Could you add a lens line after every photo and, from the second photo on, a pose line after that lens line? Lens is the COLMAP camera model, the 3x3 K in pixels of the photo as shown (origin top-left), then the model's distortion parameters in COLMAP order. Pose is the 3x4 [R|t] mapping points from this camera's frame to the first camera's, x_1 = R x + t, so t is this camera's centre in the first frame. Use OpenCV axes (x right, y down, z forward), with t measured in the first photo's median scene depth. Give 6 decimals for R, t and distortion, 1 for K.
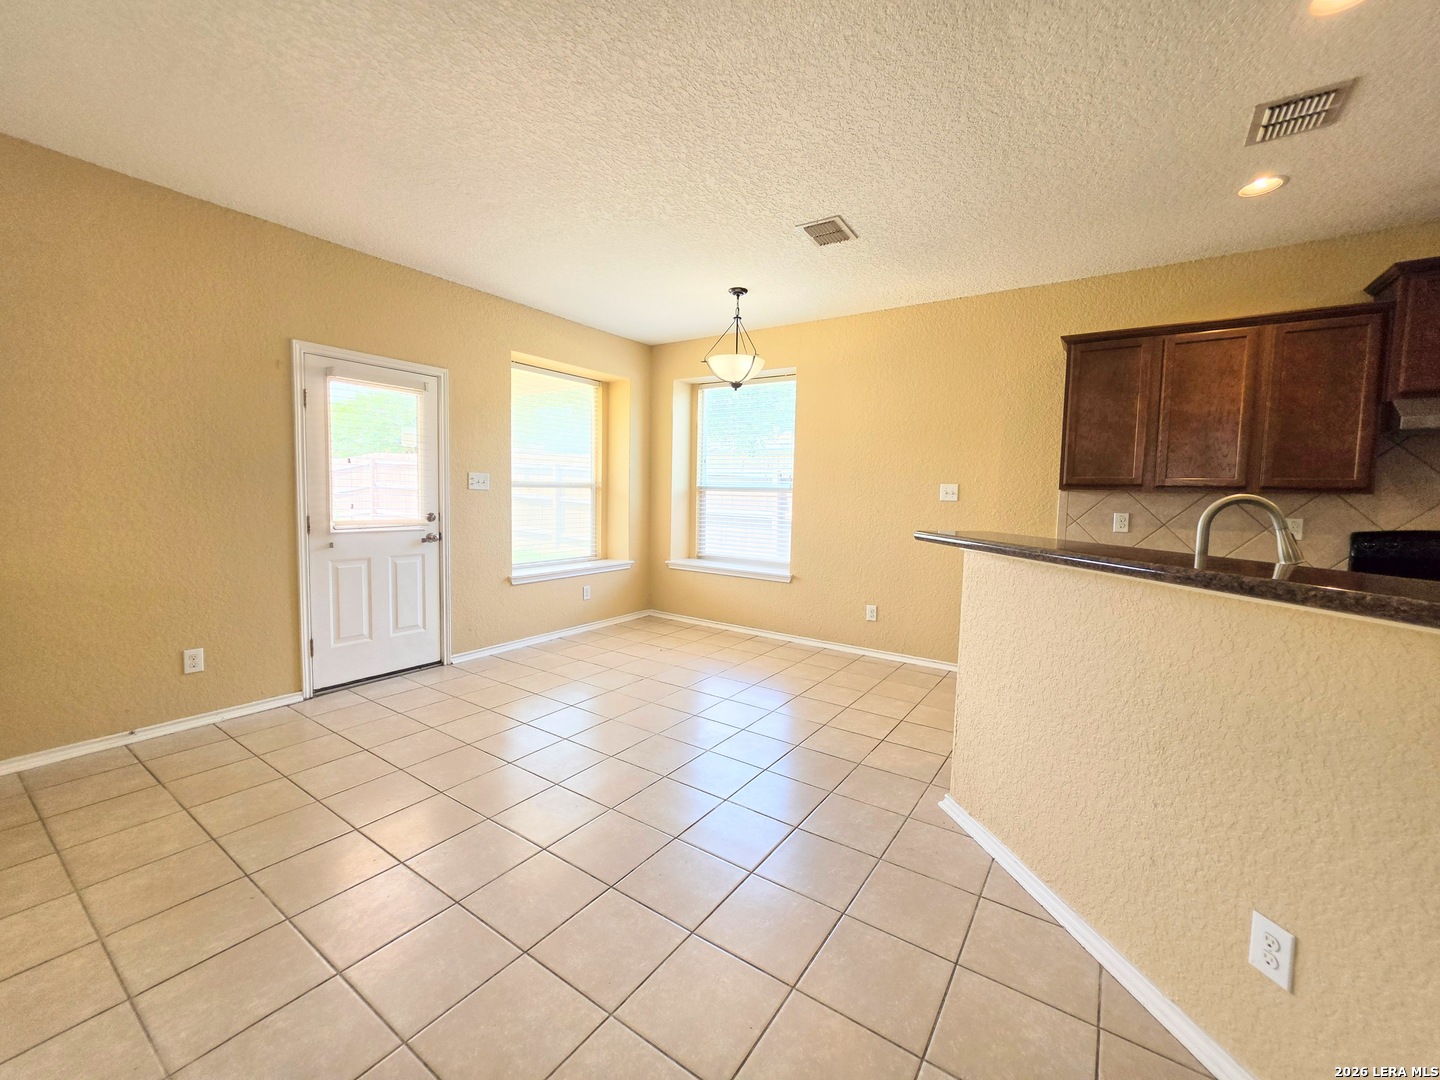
lens RADIAL K [[580.3, 0, 721.4], [0, 580.3, 534.3], [0, 0, 1]] dist [-0.001546, -0.000076]
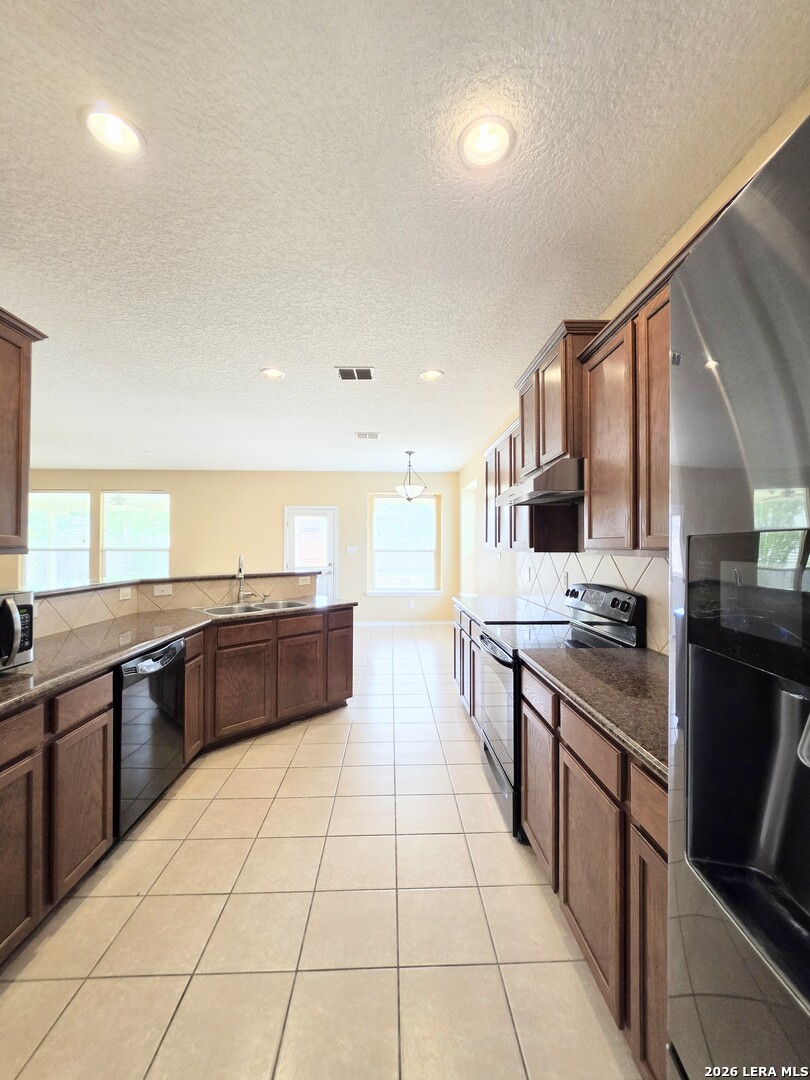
lens RADIAL K [[435.2, 0, 412.5], [0, 435.2, 538.6], [0, 0, 1]] dist [-0.001546, -0.000076]
pose [[0.603786, -0.039643, -0.796160, 1.300118], [-0.047296, 0.995222, -0.085423, 0.003350], [0.795742, 0.089232, 0.599026, 0.141984]]
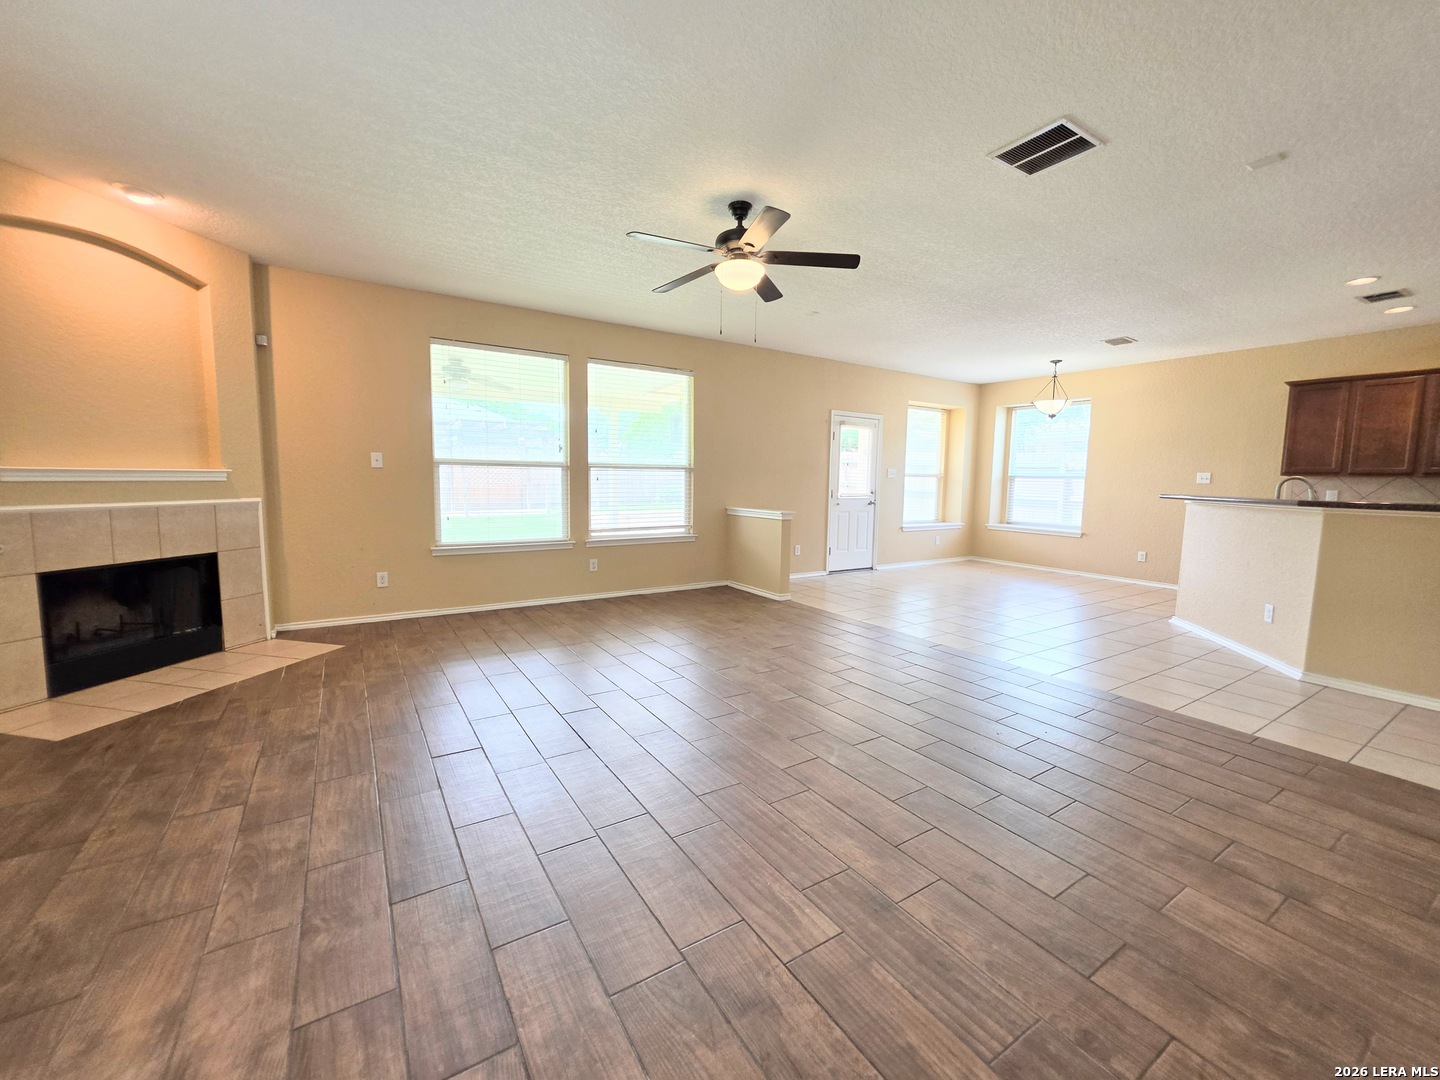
lens RADIAL K [[581.1, 0, 724.4], [0, 581.1, 538.7], [0, 0, 1]] dist [-0.003853, 0.000494]
pose [[0.922227, 0.034770, -0.385082, -0.211876], [-0.026012, 0.999271, 0.027931, 0.089054], [0.385772, -0.015742, 0.922460, -1.038603]]
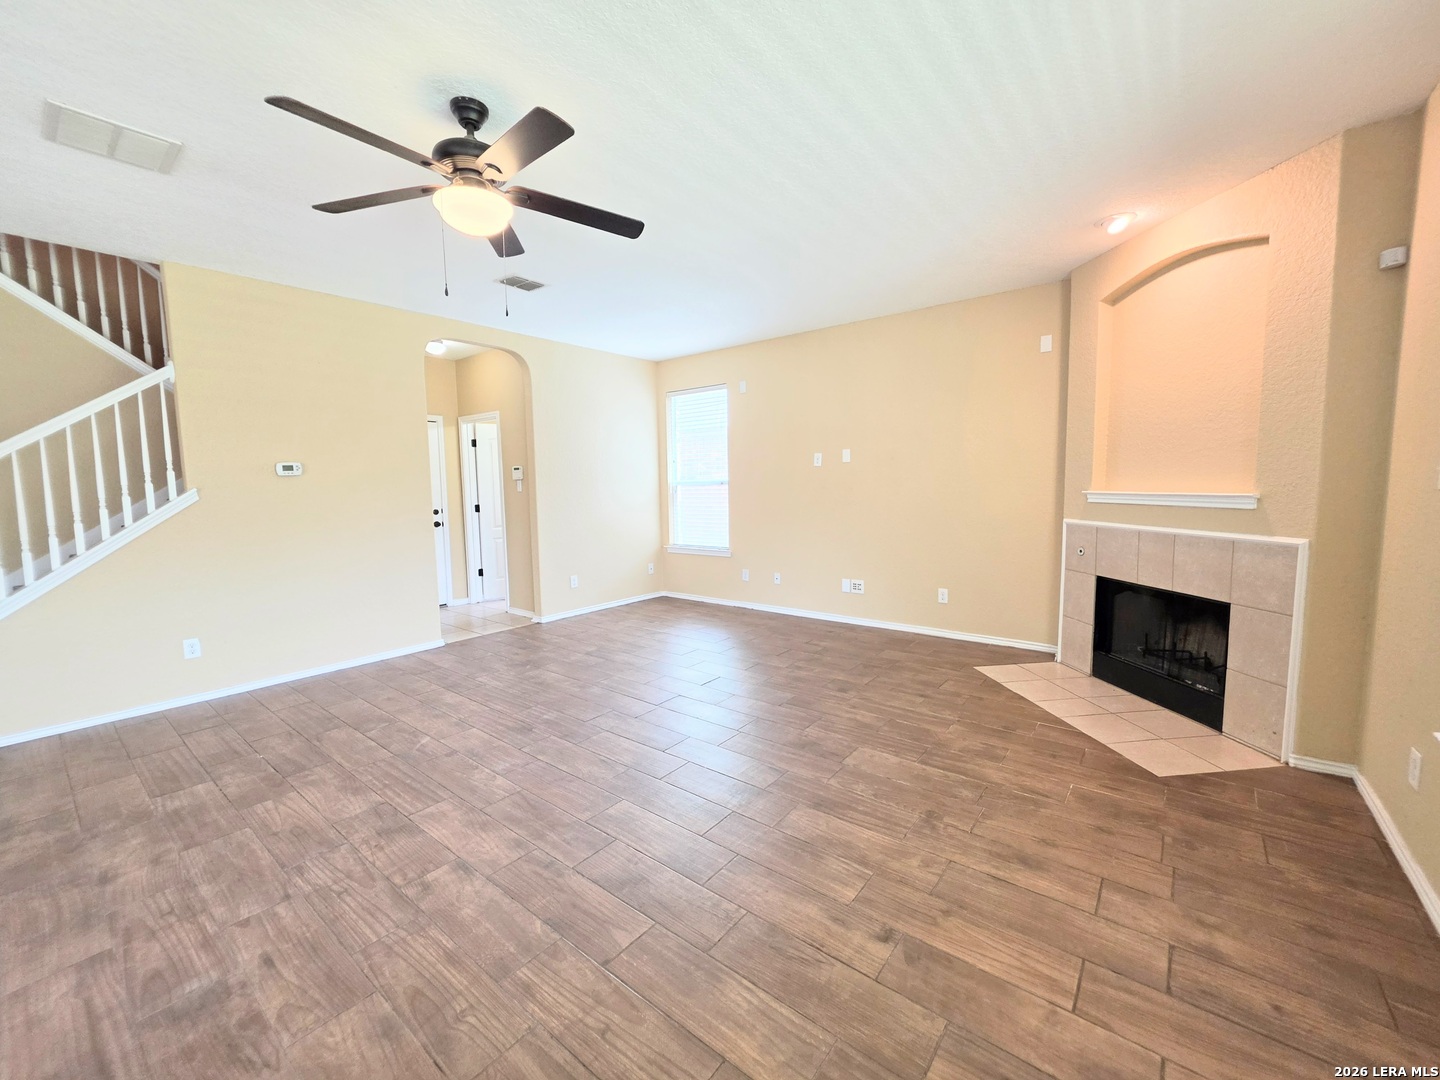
lens RADIAL K [[583.0, 0, 727.5], [0, 583.0, 536.3], [0, 0, 1]] dist [-0.002676, 0.000291]
pose [[-0.997418, -0.009281, 0.071209, -0.815443], [0.002805, 0.985822, 0.167769, -0.052686], [-0.071756, 0.167536, -0.983251, 0.335876]]
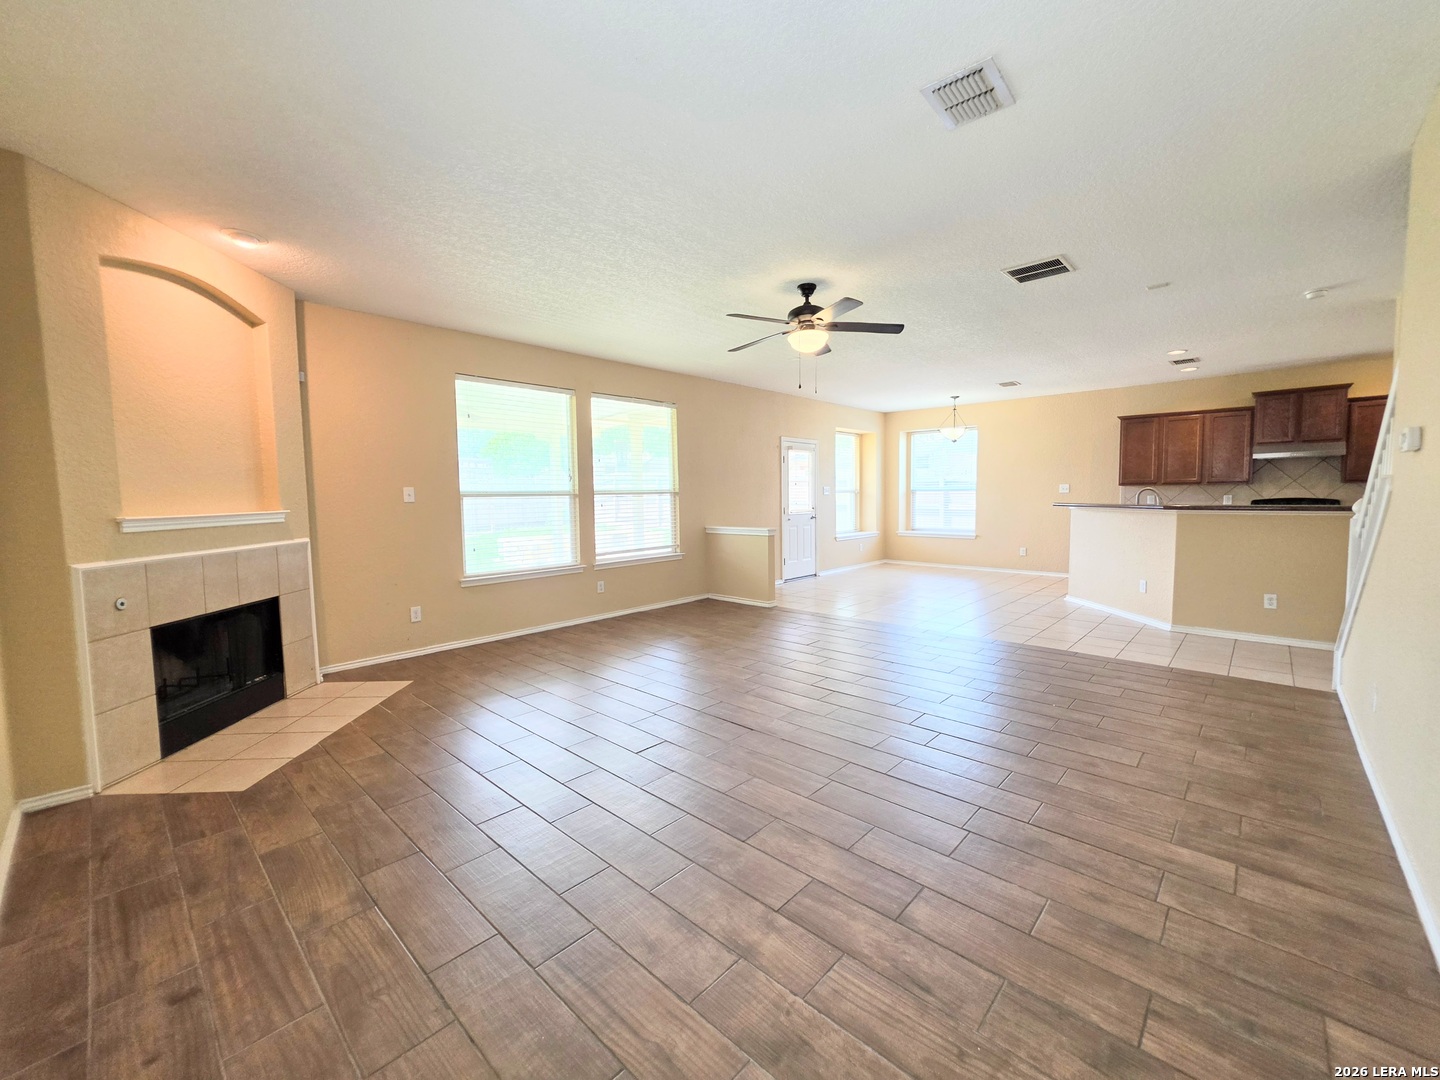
lens RADIAL K [[583.0, 0, 727.5], [0, 583.0, 536.3], [0, 0, 1]] dist [-0.002676, 0.000291]
pose [[0.988812, -0.021899, -0.147549, -0.523117], [0.021708, 0.999760, -0.002902, 0.082448], [0.147577, -0.000334, 0.989051, -1.307415]]
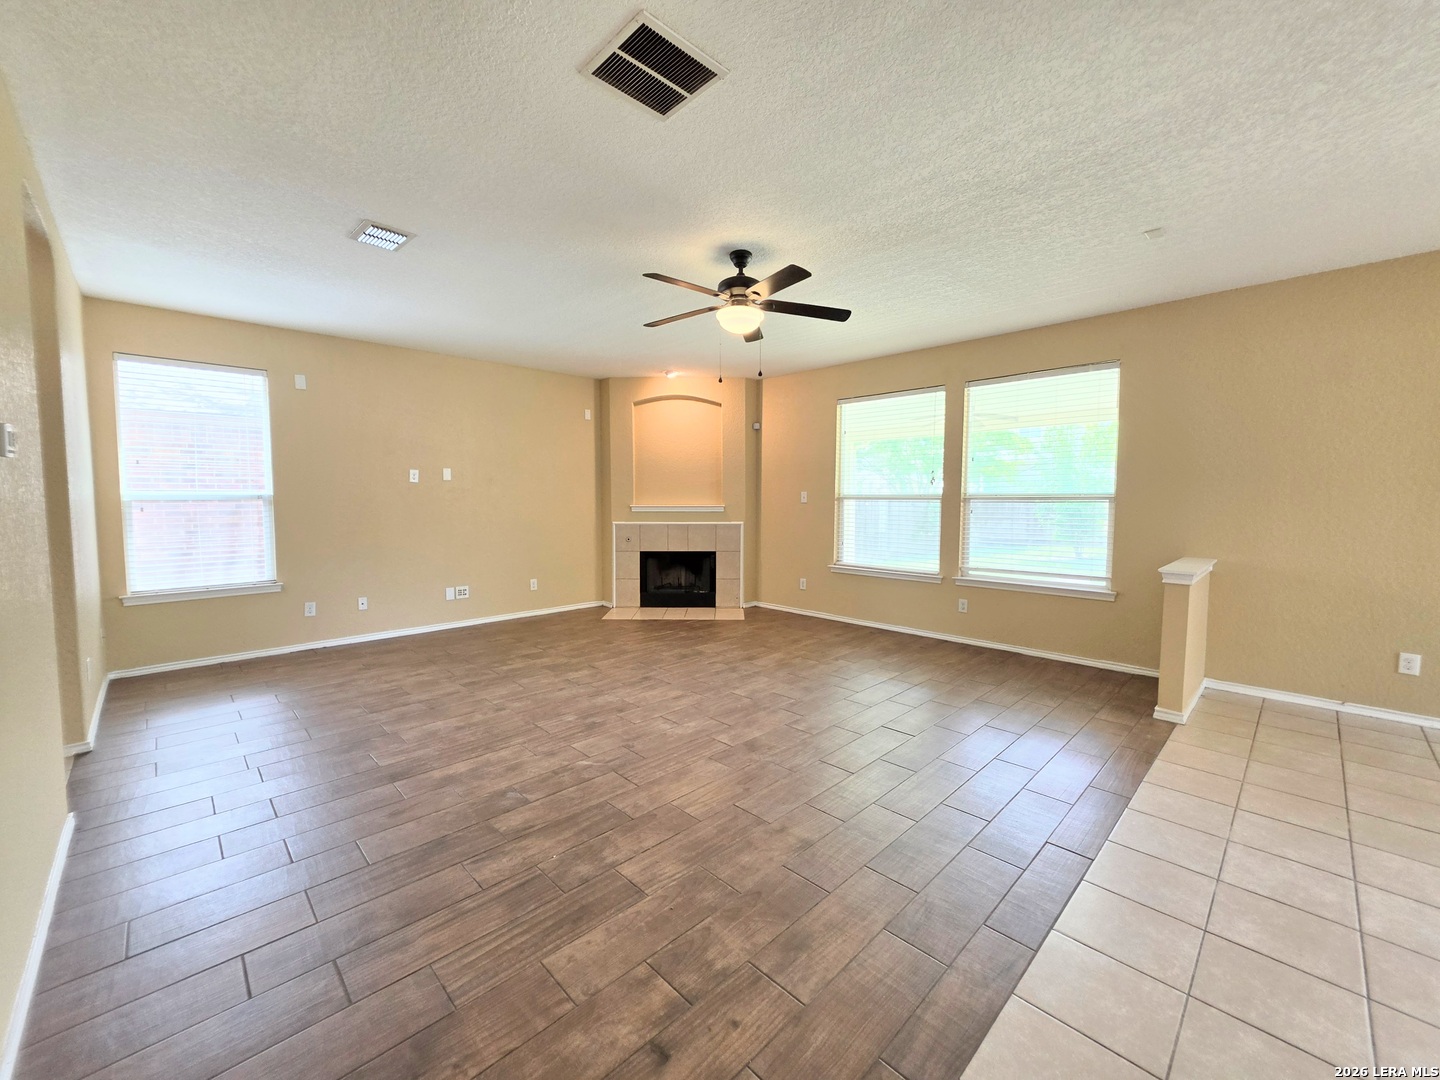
lens RADIAL K [[580.3, 0, 721.4], [0, 580.3, 534.3], [0, 0, 1]] dist [-0.001546, -0.000076]
pose [[-0.196285, 0.040788, -0.979698, 0.346784], [-0.077629, 0.995352, 0.056993, 0.006223], [0.977469, 0.087240, -0.192206, -0.085265]]
